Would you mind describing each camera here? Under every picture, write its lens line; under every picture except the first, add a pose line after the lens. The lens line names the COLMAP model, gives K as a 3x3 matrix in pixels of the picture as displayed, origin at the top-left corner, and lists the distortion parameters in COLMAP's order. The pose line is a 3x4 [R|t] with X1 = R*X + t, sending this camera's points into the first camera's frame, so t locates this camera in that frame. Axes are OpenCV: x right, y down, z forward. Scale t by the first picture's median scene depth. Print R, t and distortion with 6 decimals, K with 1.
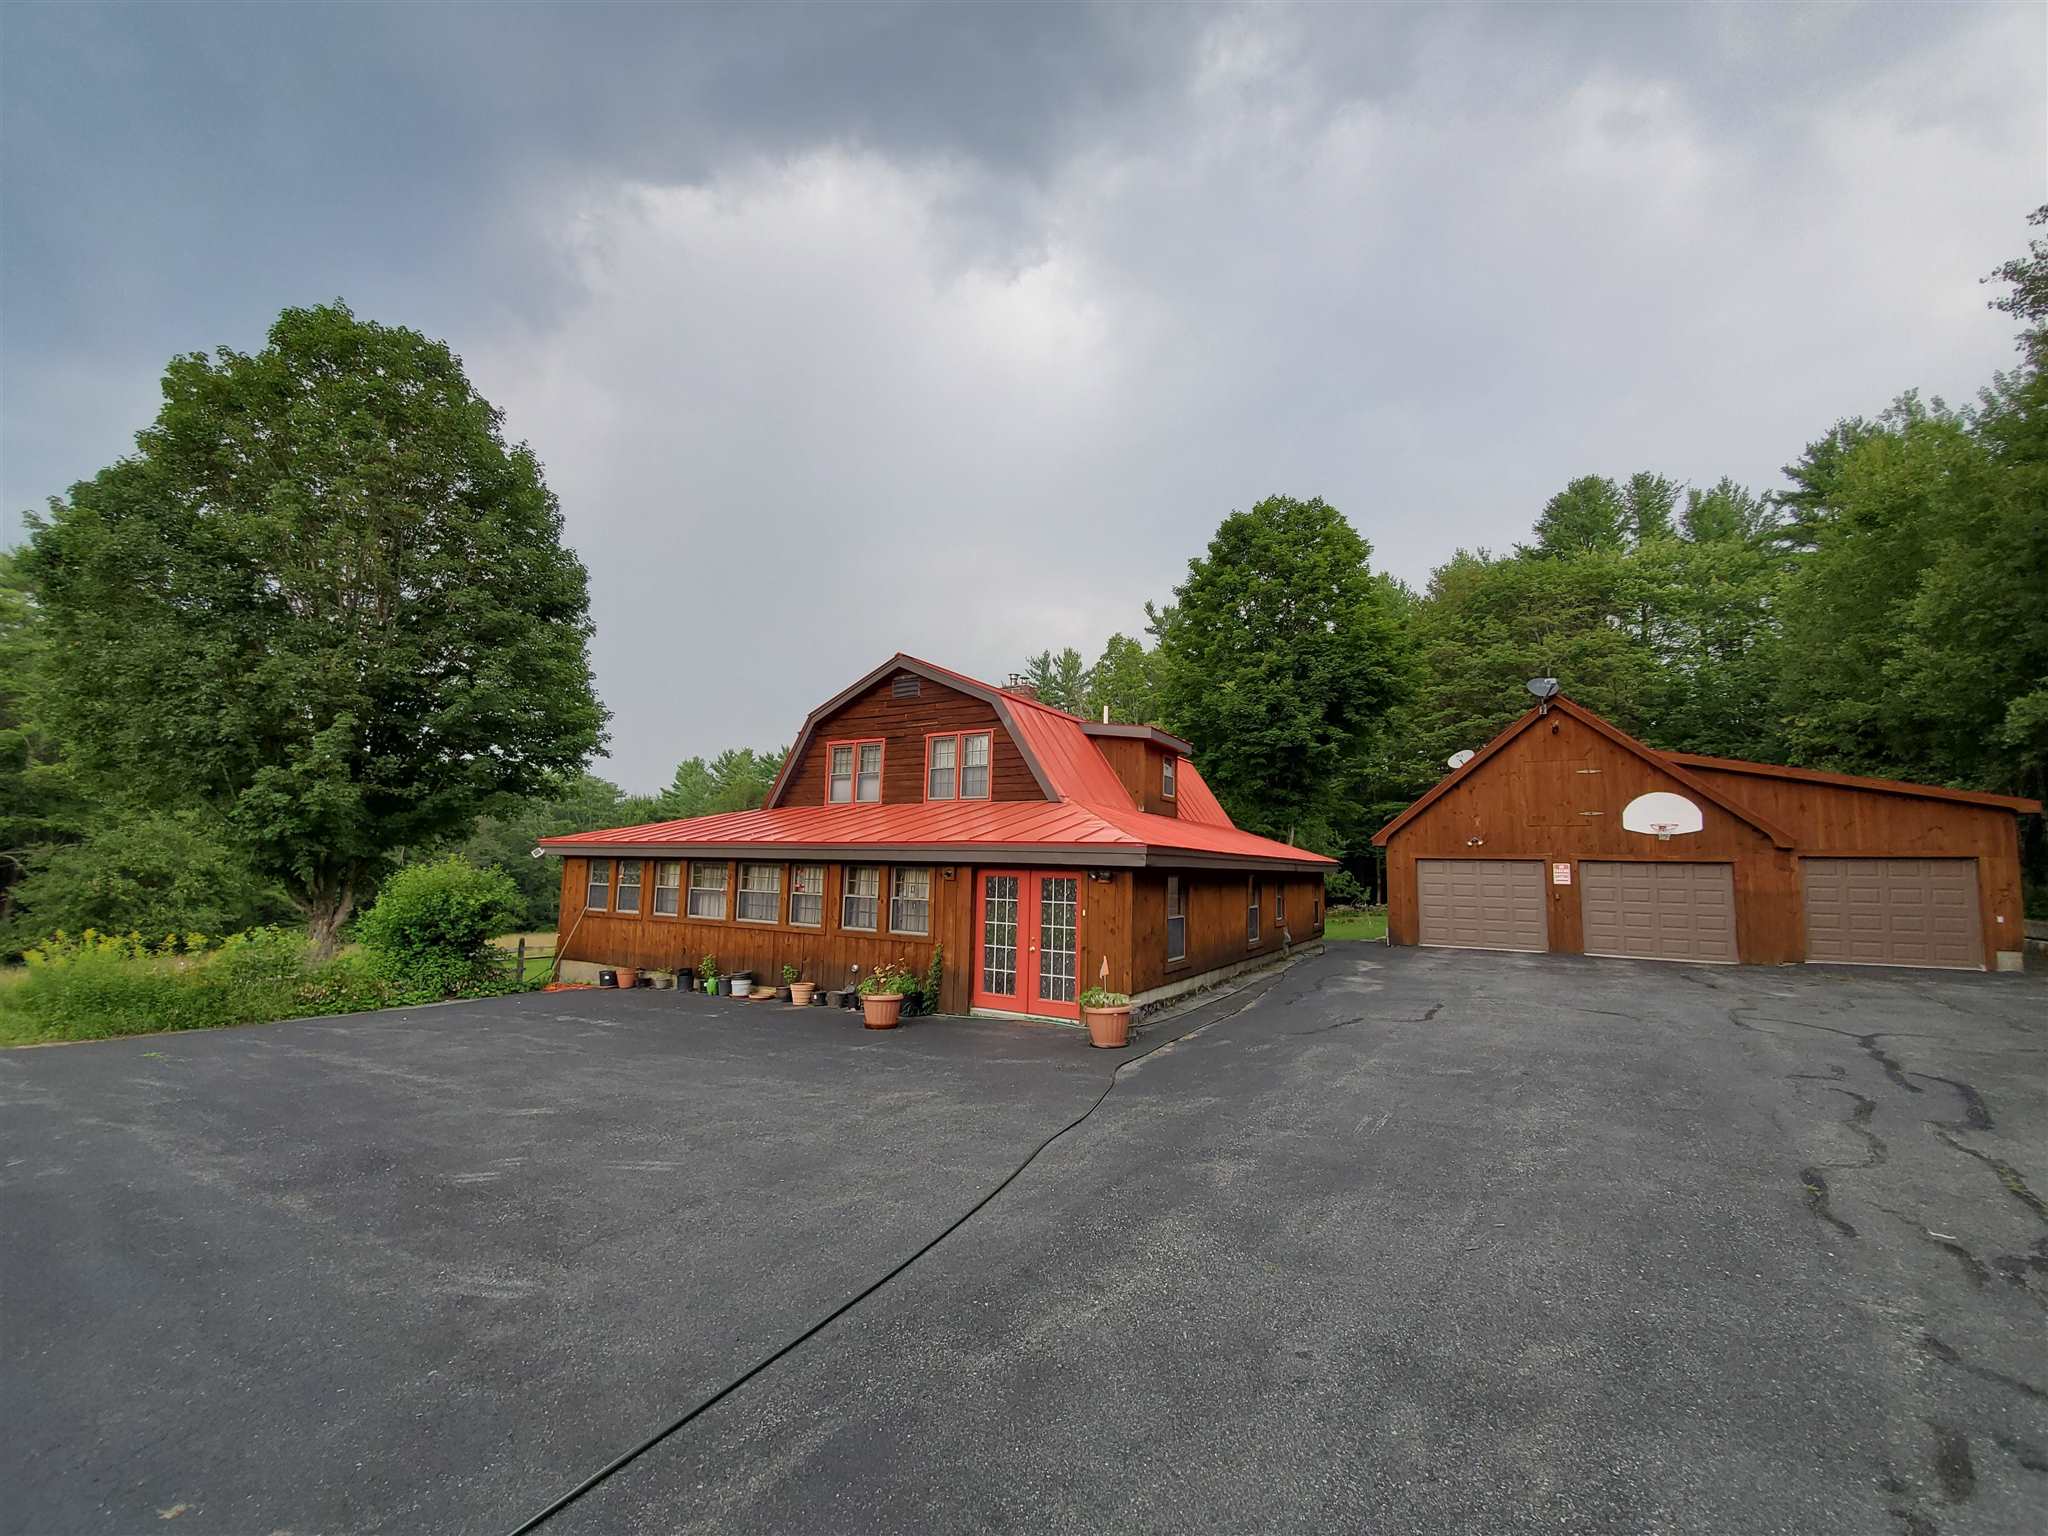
lens RADIAL K [[828.8, 0, 1024.0], [0, 828.8, 768.0], [0, 0, 1]] dist [0.016081, -0.020303]
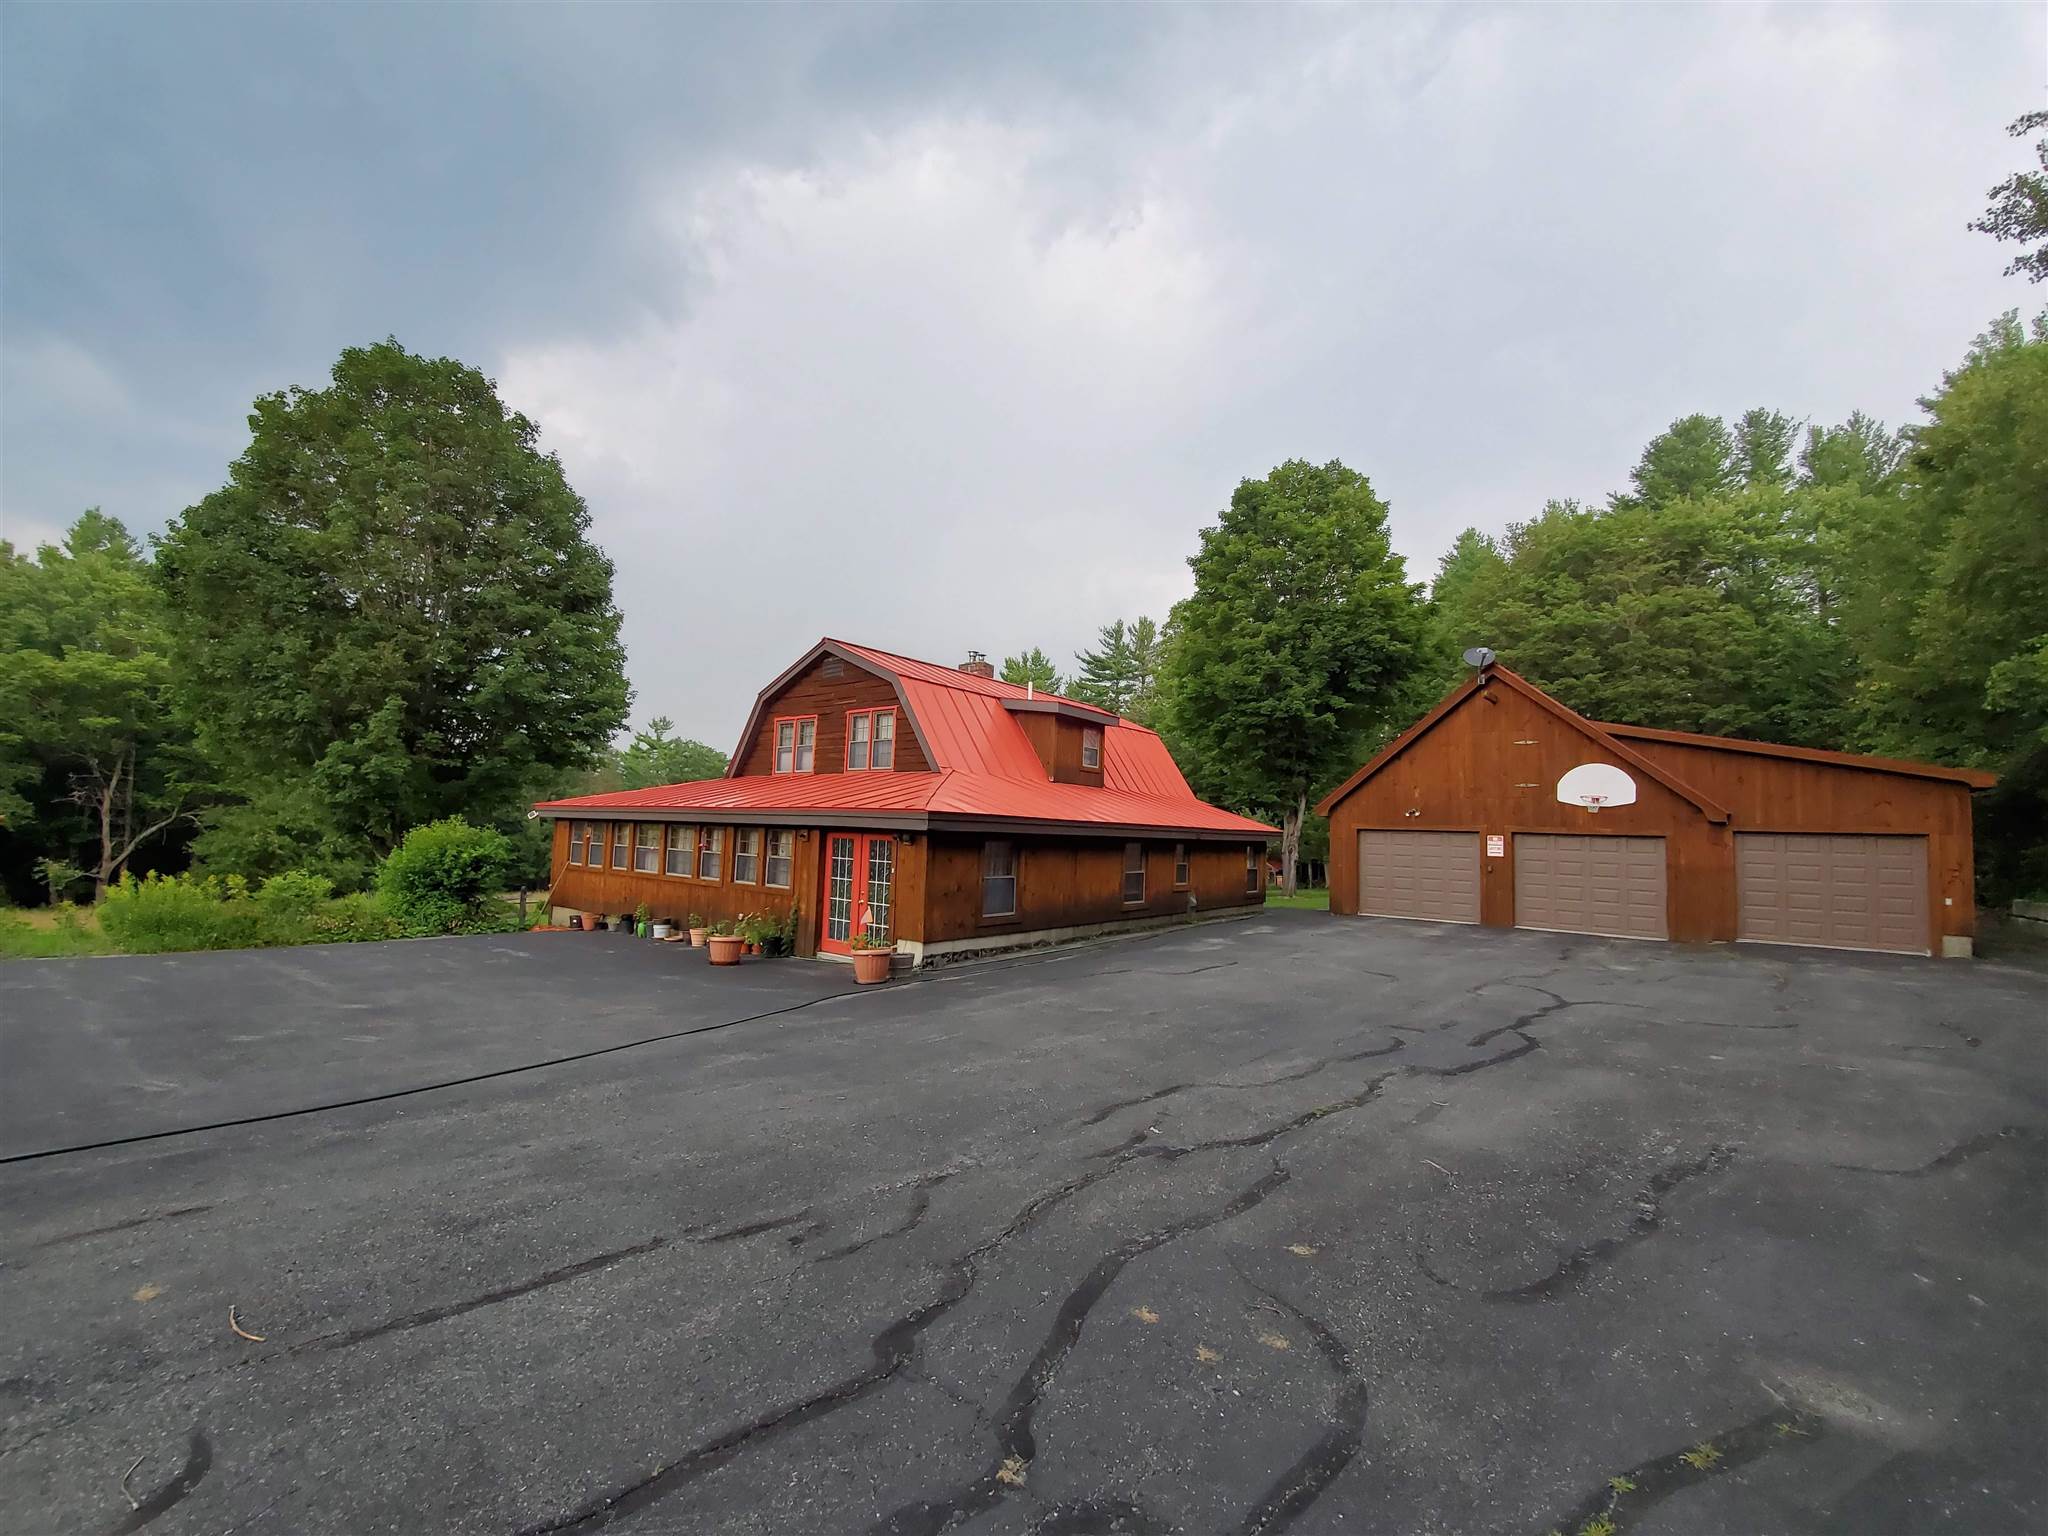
lens RADIAL K [[828.8, 0, 1024.0], [0, 828.8, 768.0], [0, 0, 1]] dist [0.016081, -0.020303]
pose [[0.990489, 0.001303, -0.137583, 0.227311], [0.003867, 0.999296, 0.037304, -0.004403], [0.137535, -0.037481, 0.989788, -0.053457]]
